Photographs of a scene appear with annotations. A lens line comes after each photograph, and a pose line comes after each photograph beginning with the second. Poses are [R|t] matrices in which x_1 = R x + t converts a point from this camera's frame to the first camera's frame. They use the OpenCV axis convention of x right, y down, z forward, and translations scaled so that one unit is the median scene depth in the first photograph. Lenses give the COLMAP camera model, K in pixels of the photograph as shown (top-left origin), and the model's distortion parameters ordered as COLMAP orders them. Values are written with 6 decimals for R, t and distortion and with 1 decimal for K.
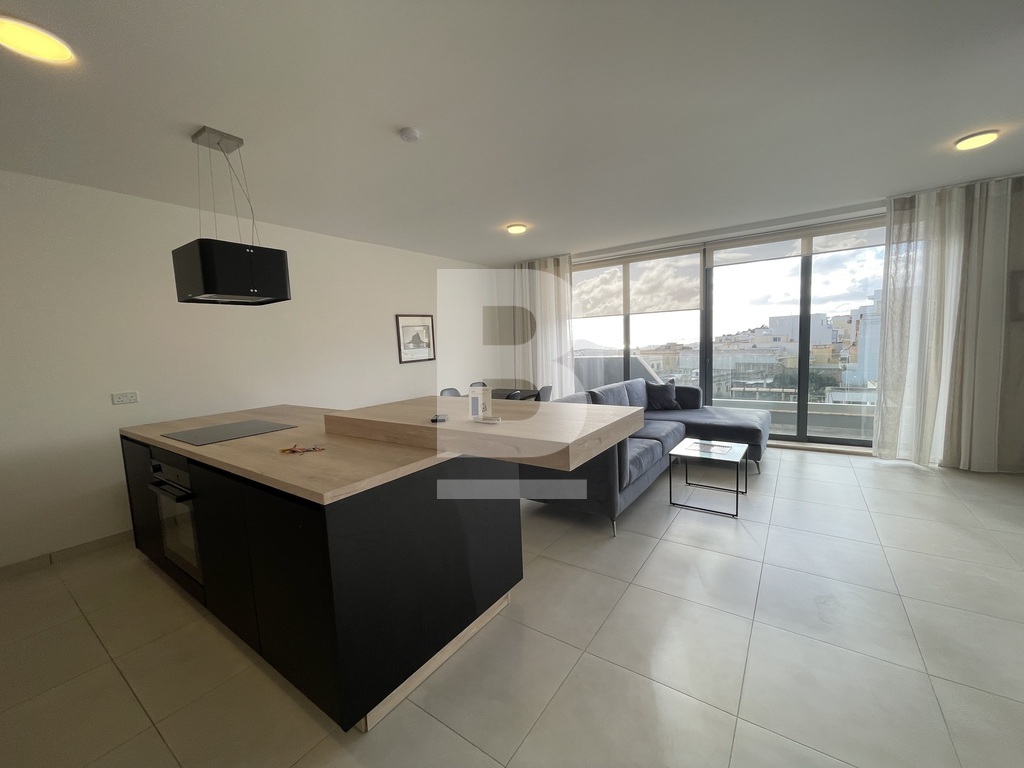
lens RADIAL K [[414.5, 0, 512.0], [0, 414.5, 384.0], [0, 0, 1]] dist [-0.004713, -0.000053]
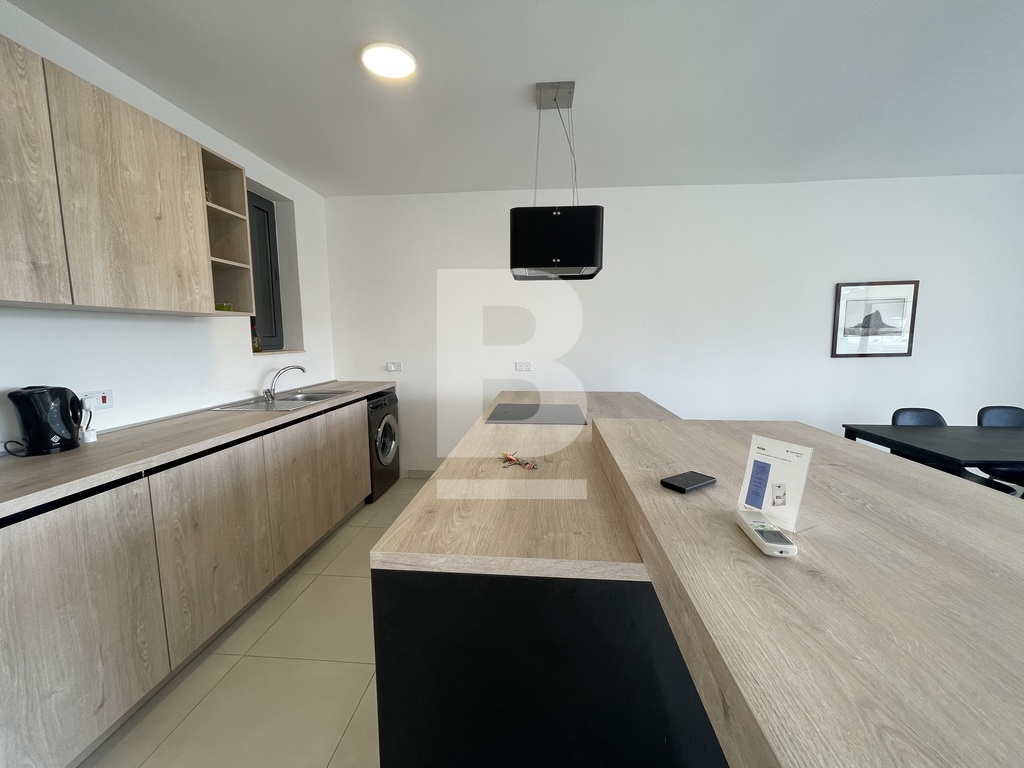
lens RADIAL K [[414.5, 0, 512.0], [0, 414.5, 384.0], [0, 0, 1]] dist [-0.004713, -0.000053]
pose [[0.504657, 0.141790, -0.851596, 0.041578], [-0.103120, 0.989259, 0.103601, -0.020446], [0.857139, 0.035534, 0.513858, 0.197346]]
